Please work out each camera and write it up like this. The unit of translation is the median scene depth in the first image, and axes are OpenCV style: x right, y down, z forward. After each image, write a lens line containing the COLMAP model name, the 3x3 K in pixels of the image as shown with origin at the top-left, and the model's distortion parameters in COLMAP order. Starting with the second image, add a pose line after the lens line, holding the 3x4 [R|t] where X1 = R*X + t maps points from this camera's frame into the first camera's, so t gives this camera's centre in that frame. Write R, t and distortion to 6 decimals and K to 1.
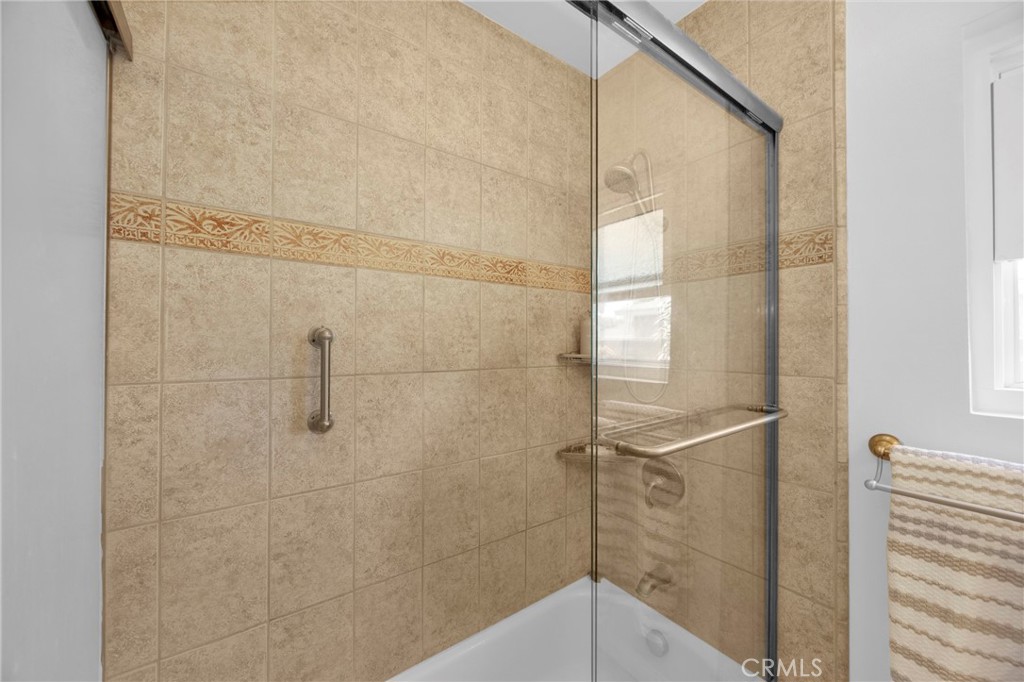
lens RADIAL K [[391.8, 0, 510.2], [0, 391.8, 340.5], [0, 0, 1]] dist [-0.002132, -0.000078]
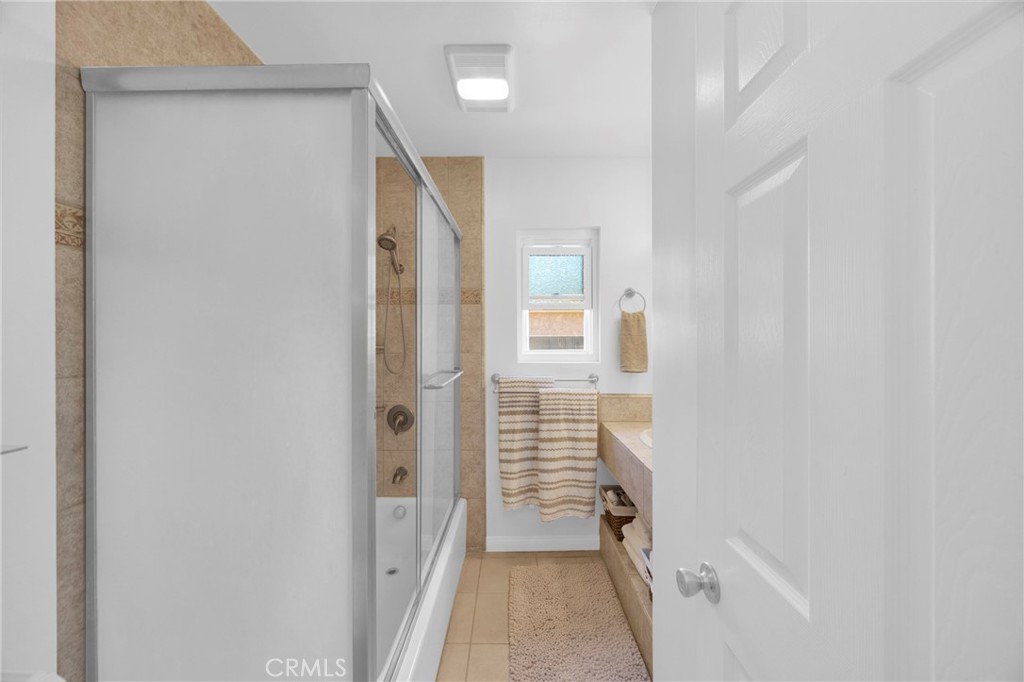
lens RADIAL K [[391.8, 0, 513.3], [0, 391.8, 338.3], [0, 0, 1]] dist [-0.002132, -0.000078]
pose [[0.599453, 0.001538, 0.800408, -1.146775], [-0.001262, 0.999999, -0.000976, 0.012033], [-0.800409, -0.000425, 0.599454, -0.701613]]
